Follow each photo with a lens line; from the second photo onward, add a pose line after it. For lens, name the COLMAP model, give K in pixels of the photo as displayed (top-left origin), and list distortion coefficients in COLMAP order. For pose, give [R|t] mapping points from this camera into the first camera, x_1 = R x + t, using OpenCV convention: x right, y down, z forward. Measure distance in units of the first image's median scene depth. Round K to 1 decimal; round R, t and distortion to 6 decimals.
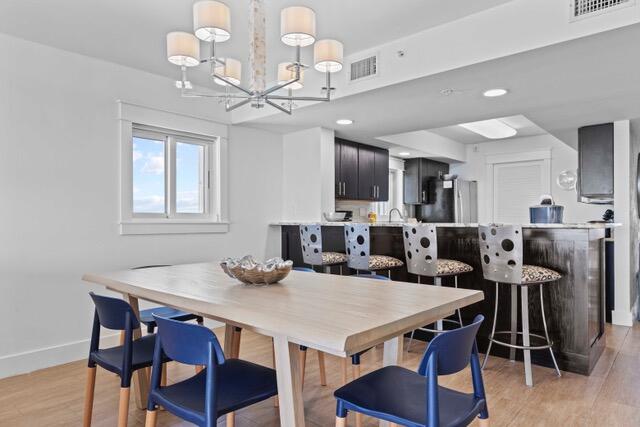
lens RADIAL K [[398.5, 0, 322.5], [0, 398.5, 217.1], [0, 0, 1]] dist [0.021511, -0.002337]
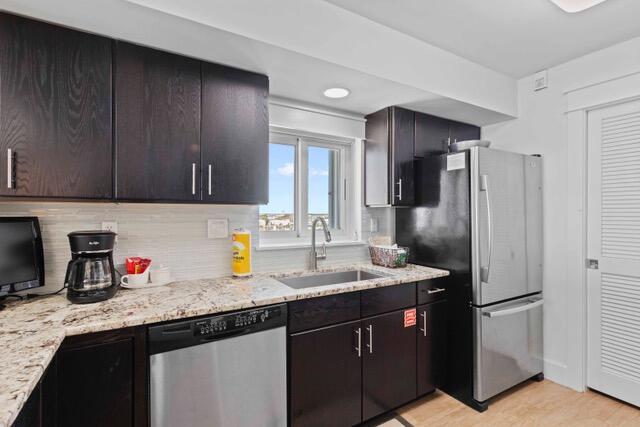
lens RADIAL K [[322.9, 0, 322.0], [0, 322.9, 210.0], [0, 0, 1]] dist [0.000620, -0.000619]
pose [[0.950596, -0.002655, -0.310418, 0.317041], [-0.000765, 0.999940, -0.010894, -0.029533], [0.310429, 0.010594, 0.950538, 0.697500]]
